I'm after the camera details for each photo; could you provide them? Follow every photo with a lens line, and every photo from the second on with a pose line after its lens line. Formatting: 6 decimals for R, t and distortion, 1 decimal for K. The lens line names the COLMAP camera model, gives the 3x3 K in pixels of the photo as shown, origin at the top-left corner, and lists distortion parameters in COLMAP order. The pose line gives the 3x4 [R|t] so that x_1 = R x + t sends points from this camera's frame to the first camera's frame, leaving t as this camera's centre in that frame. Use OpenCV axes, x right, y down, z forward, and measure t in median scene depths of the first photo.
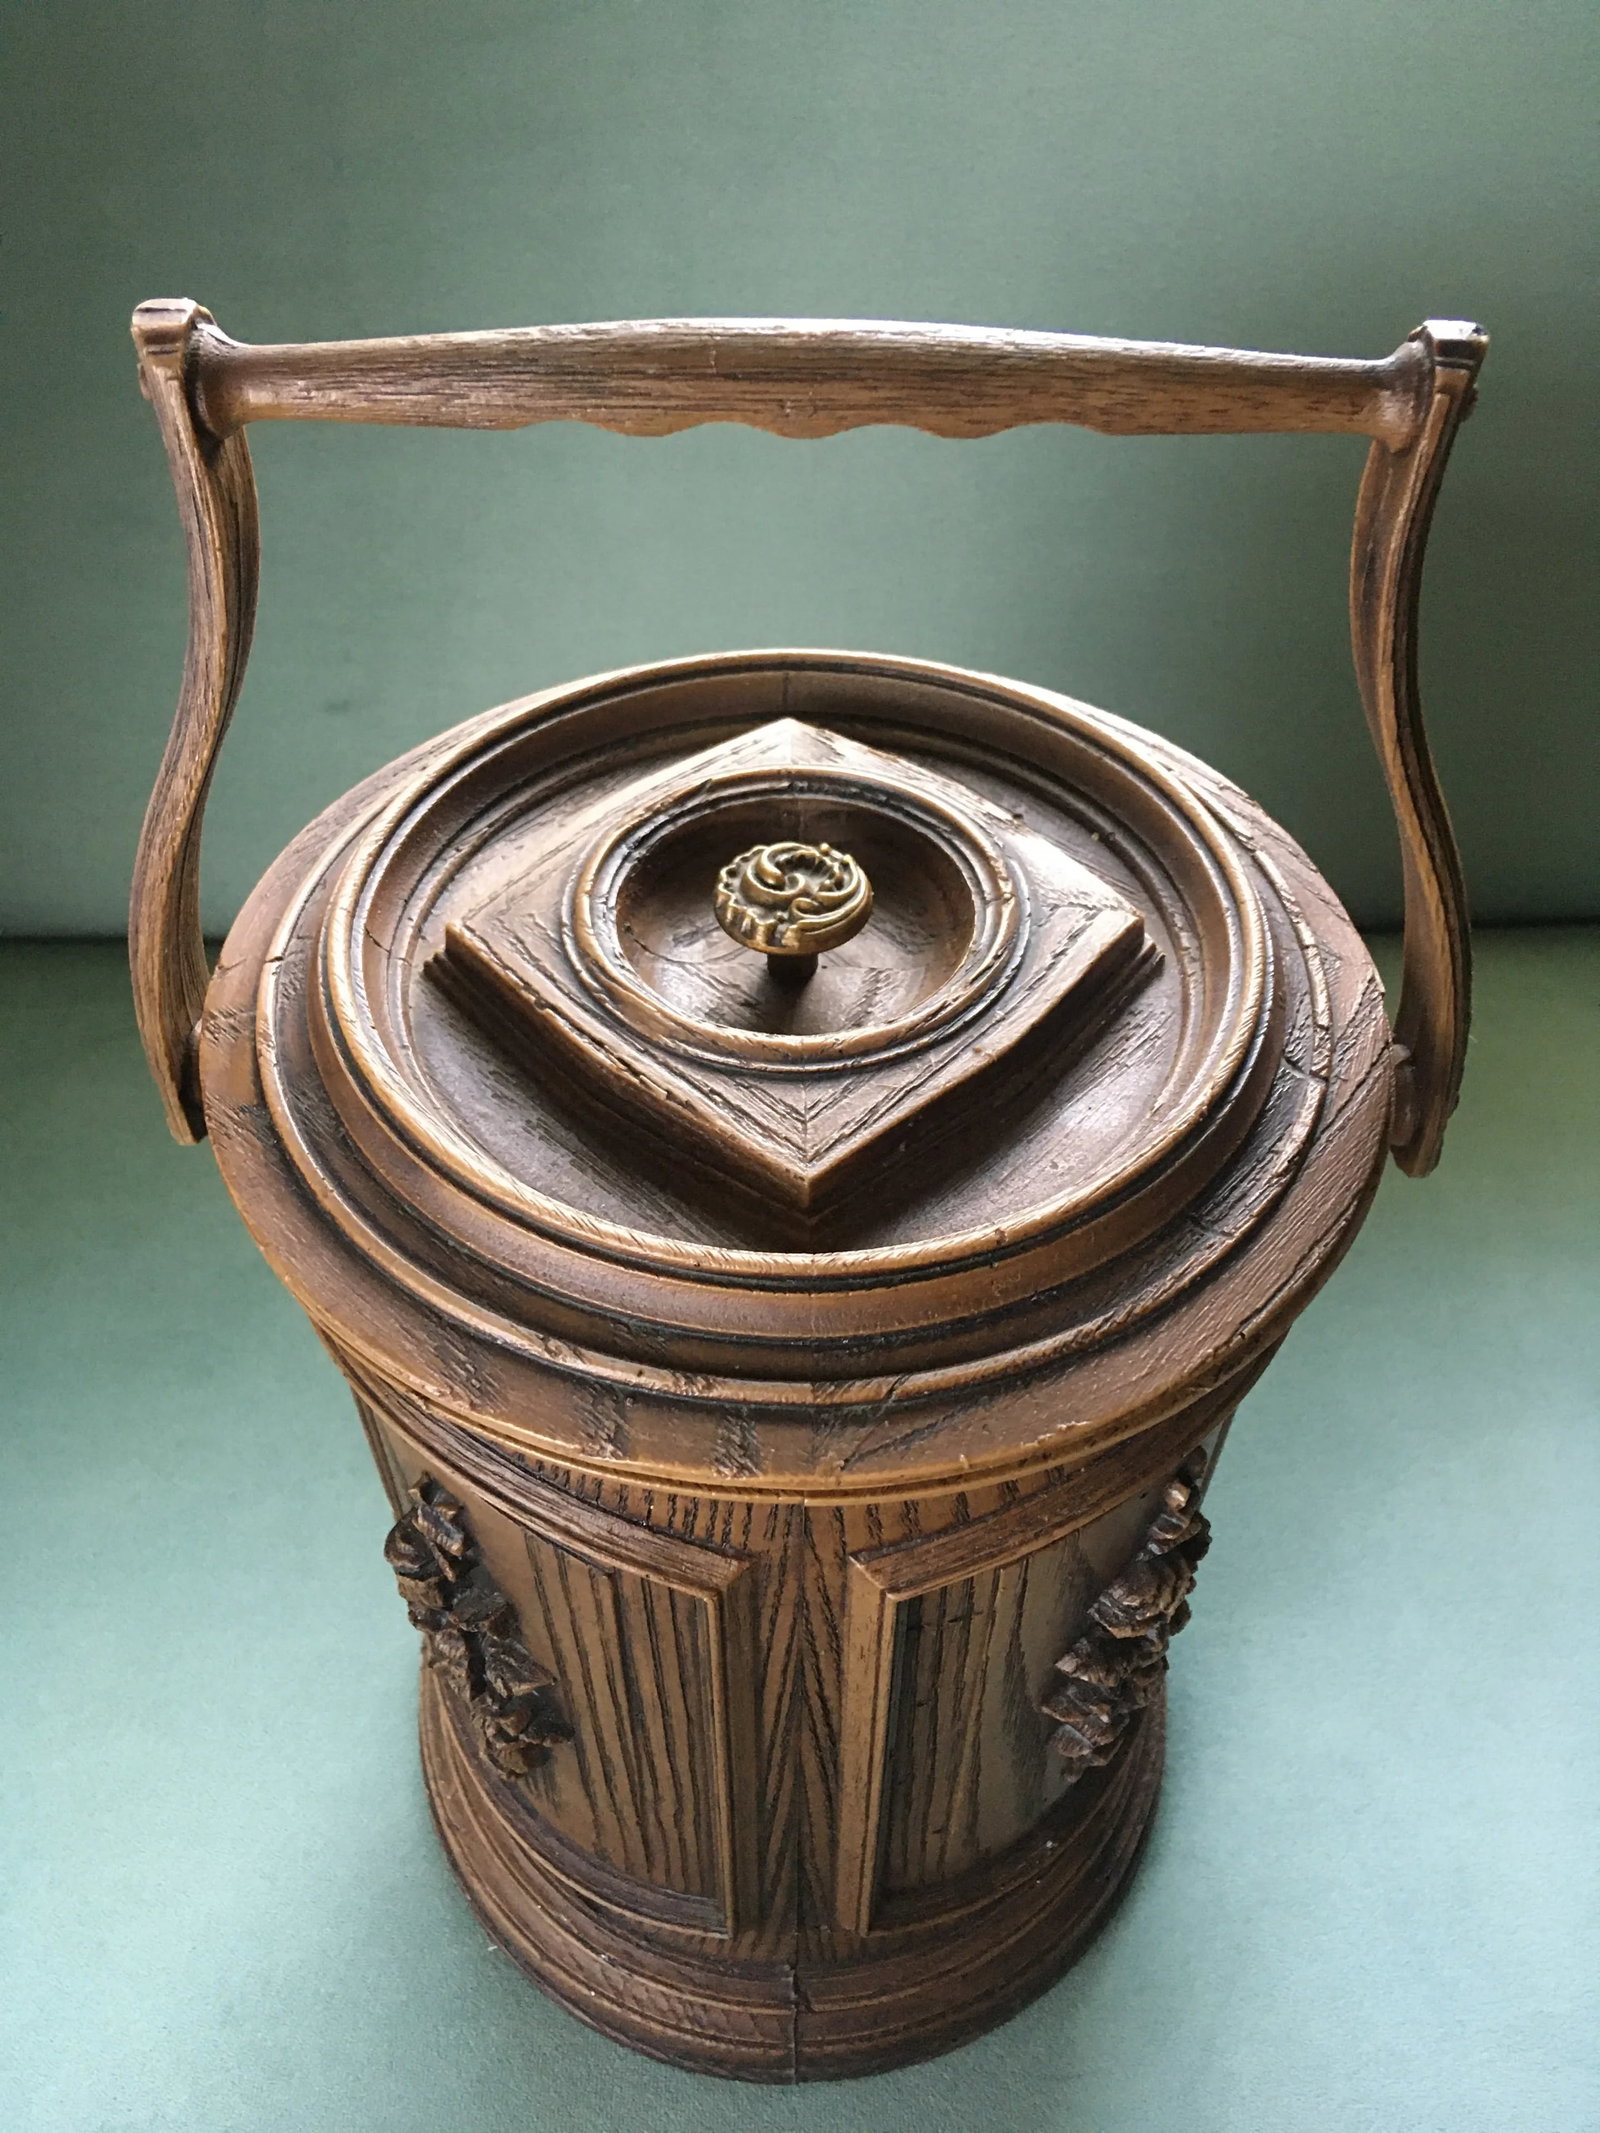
lens RADIAL K [[1804.1, 0, 800.0], [0, 1804.1, 1066.5], [0, 0, 1]] dist [0.099479, -0.159514]
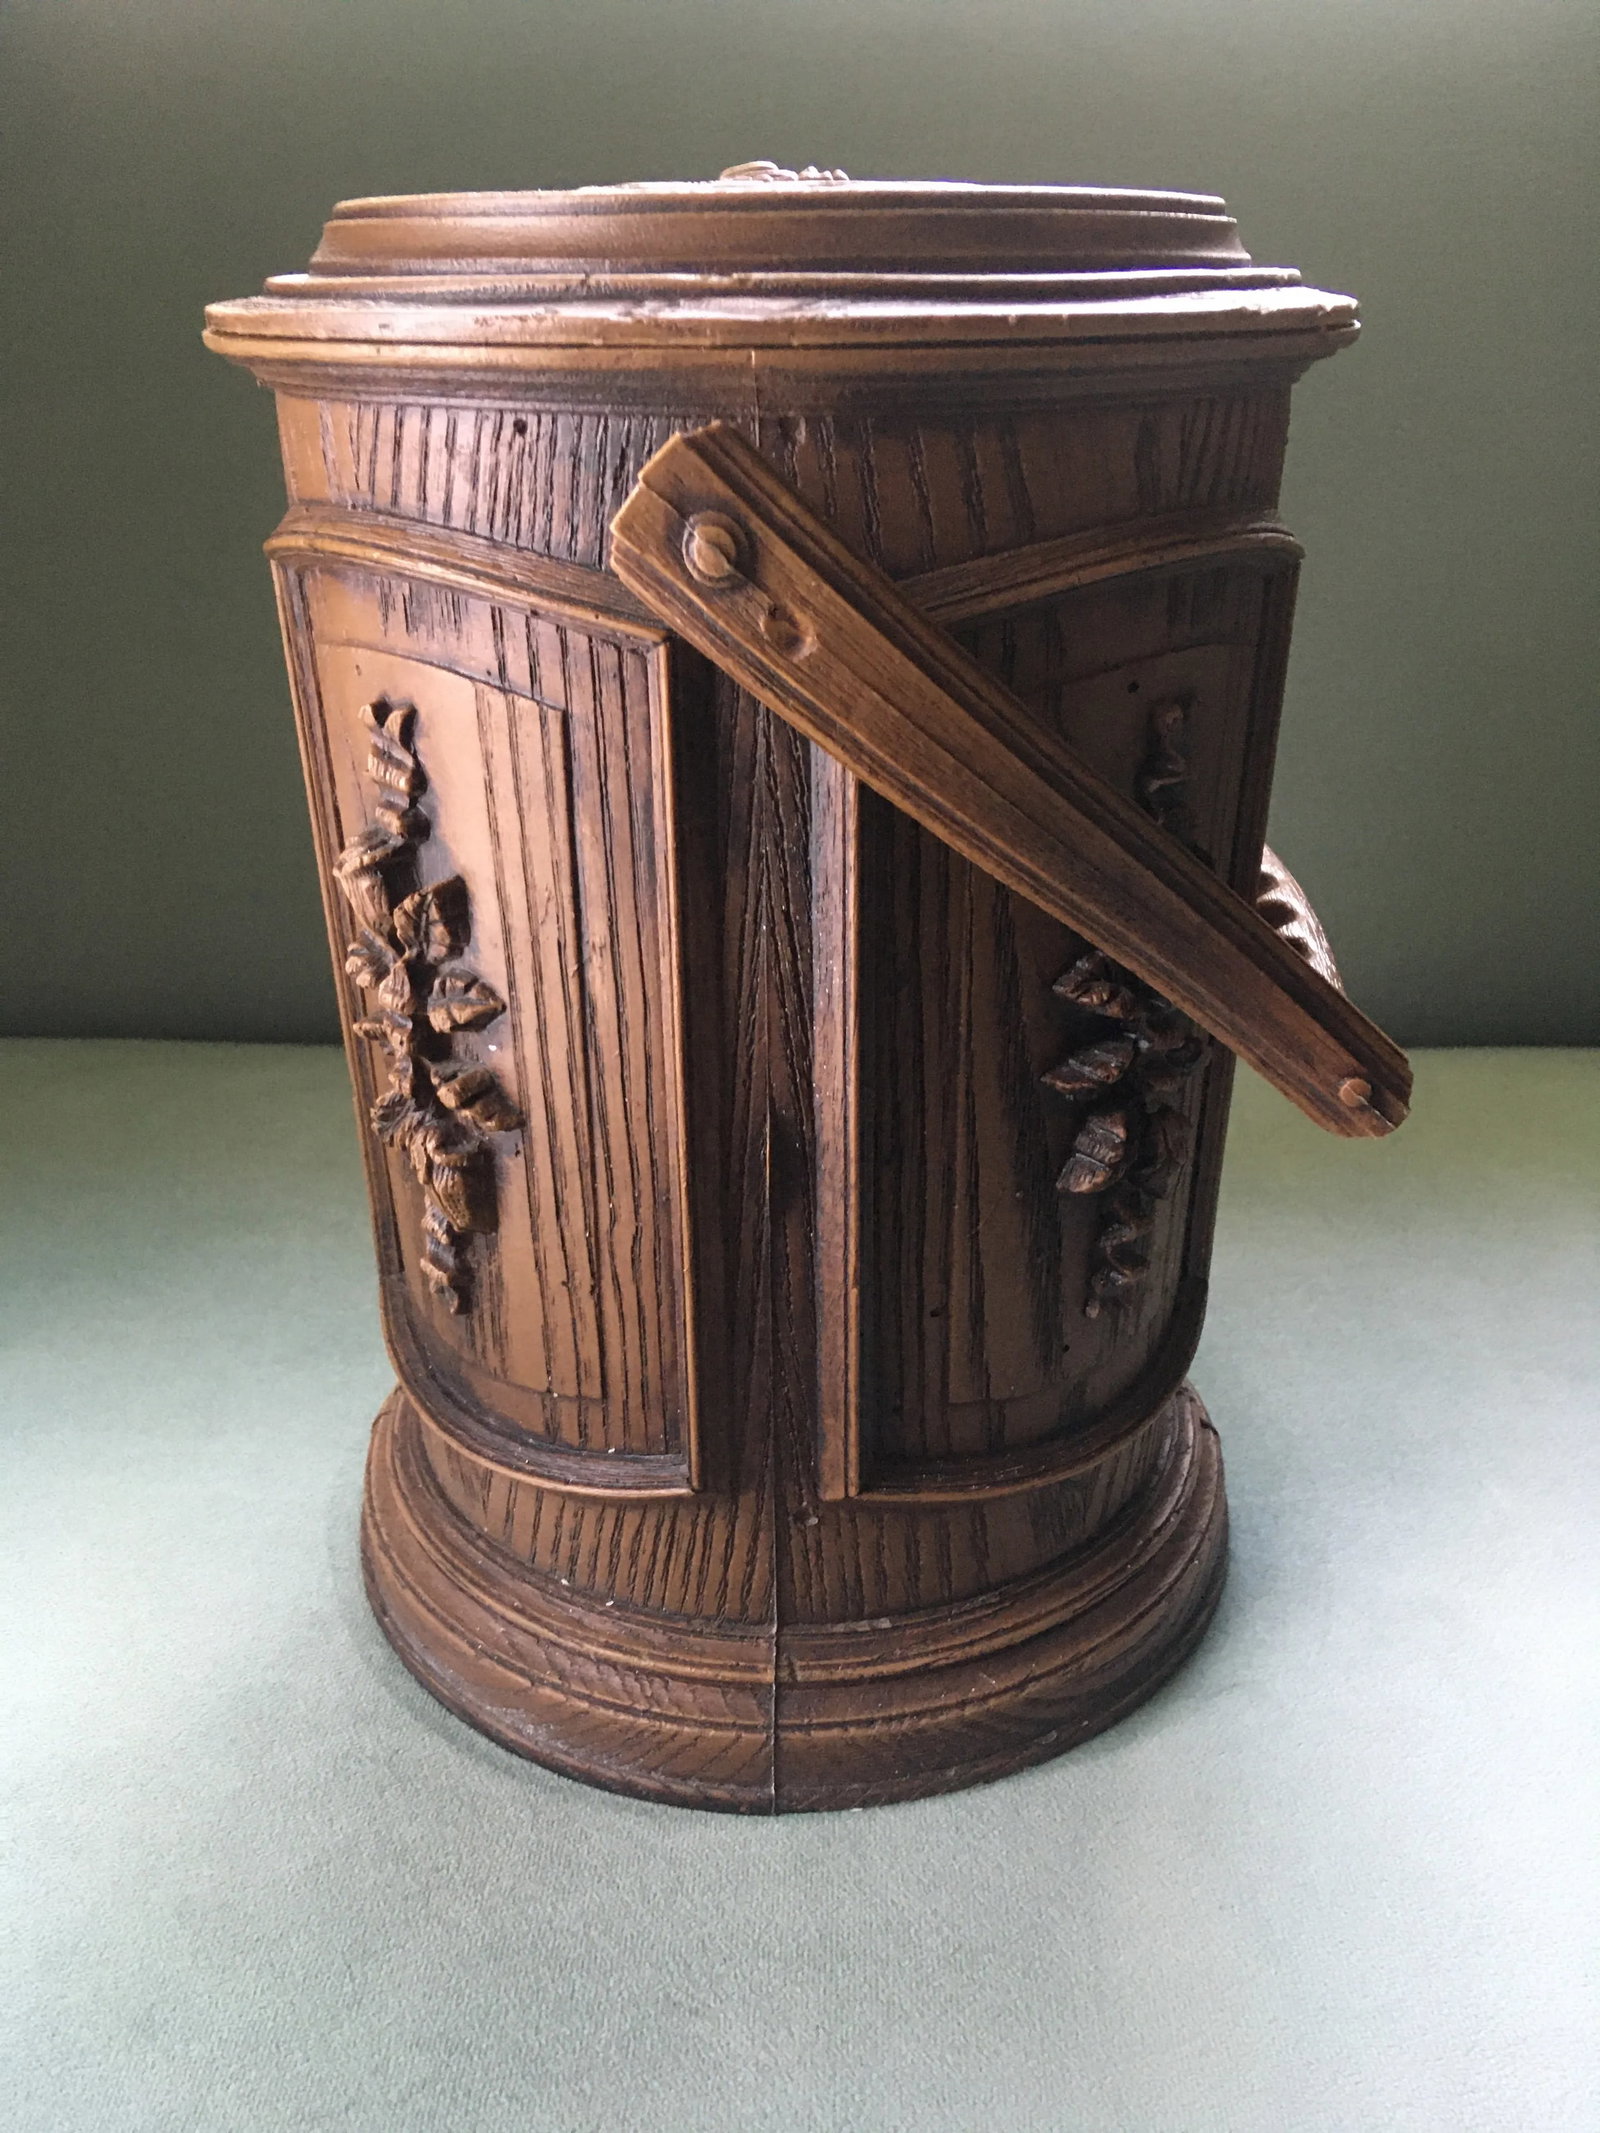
lens RADIAL K [[1809.8, 0, 800.0], [0, 1809.8, 1066.5], [0, 0, 1]] dist [0.056342, -0.015458]
pose [[0.999147, 0.003331, -0.041169, 0.051198], [-0.018406, 0.928207, -0.371608, 0.702095], [0.036975, 0.372049, 0.927476, 0.176784]]
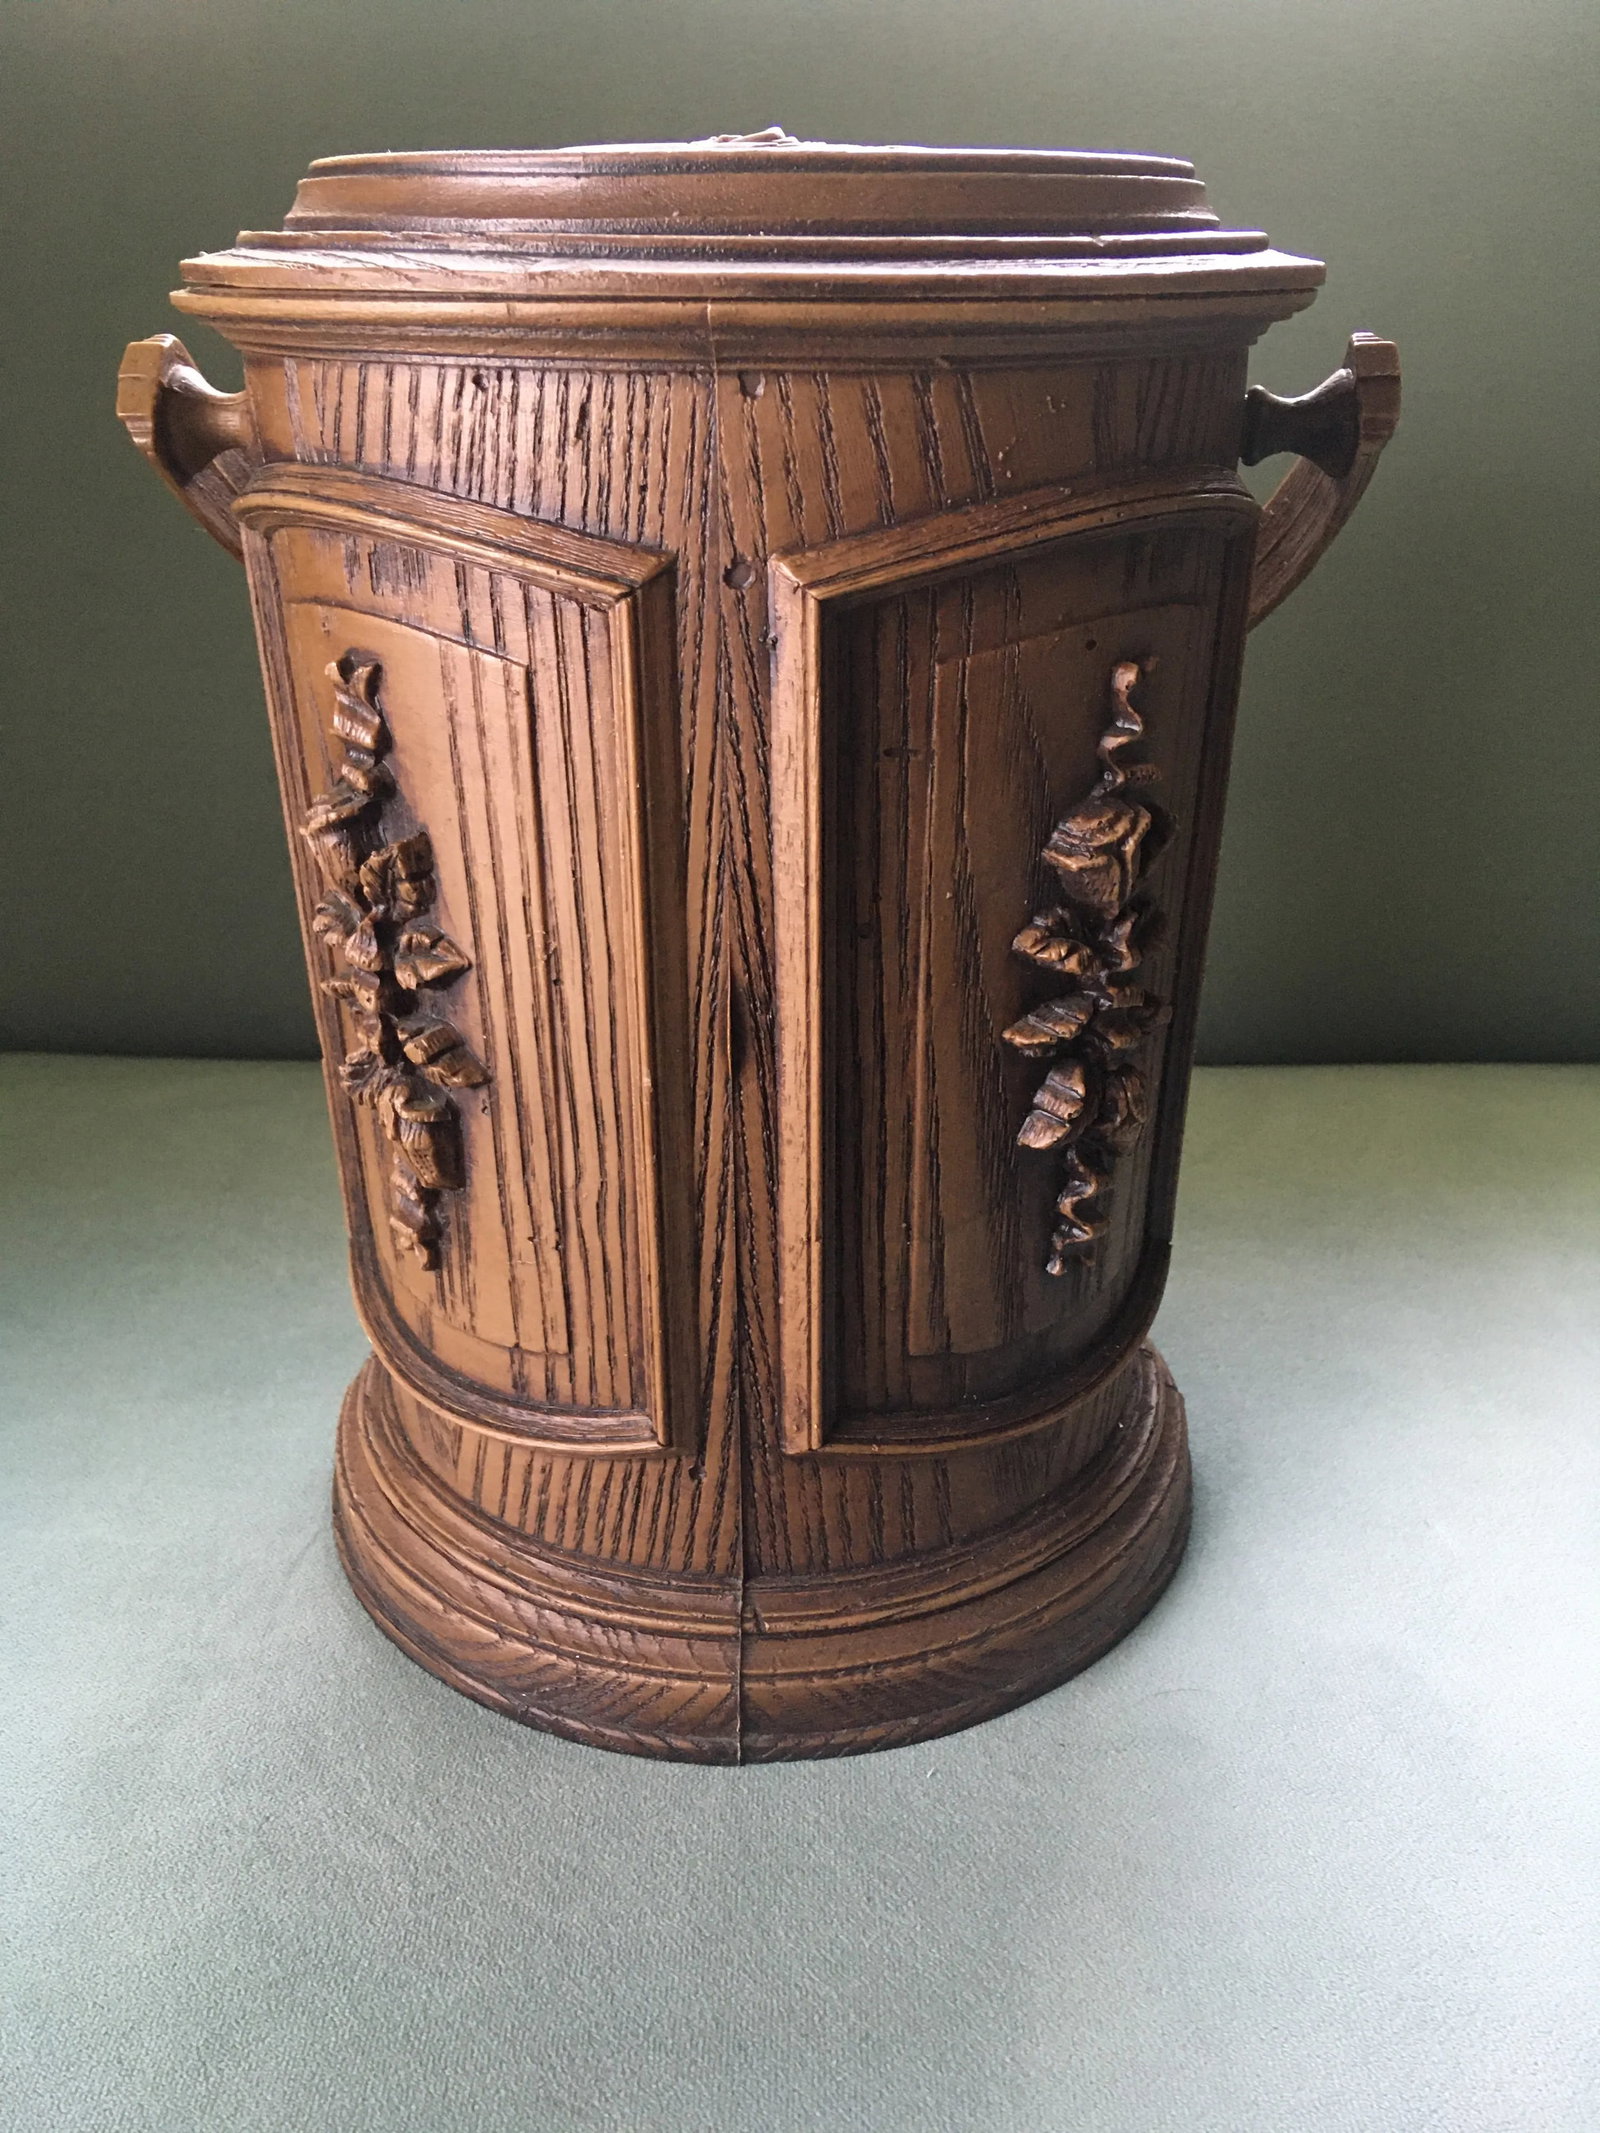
lens RADIAL K [[1809.8, 0, 800.0], [0, 1809.8, 1066.5], [0, 0, 1]] dist [0.056342, -0.015458]
pose [[0.999436, 0.004089, -0.033325, 0.063382], [-0.016085, 0.929544, -0.368360, 0.723989], [0.029471, 0.368689, 0.929086, 0.173390]]
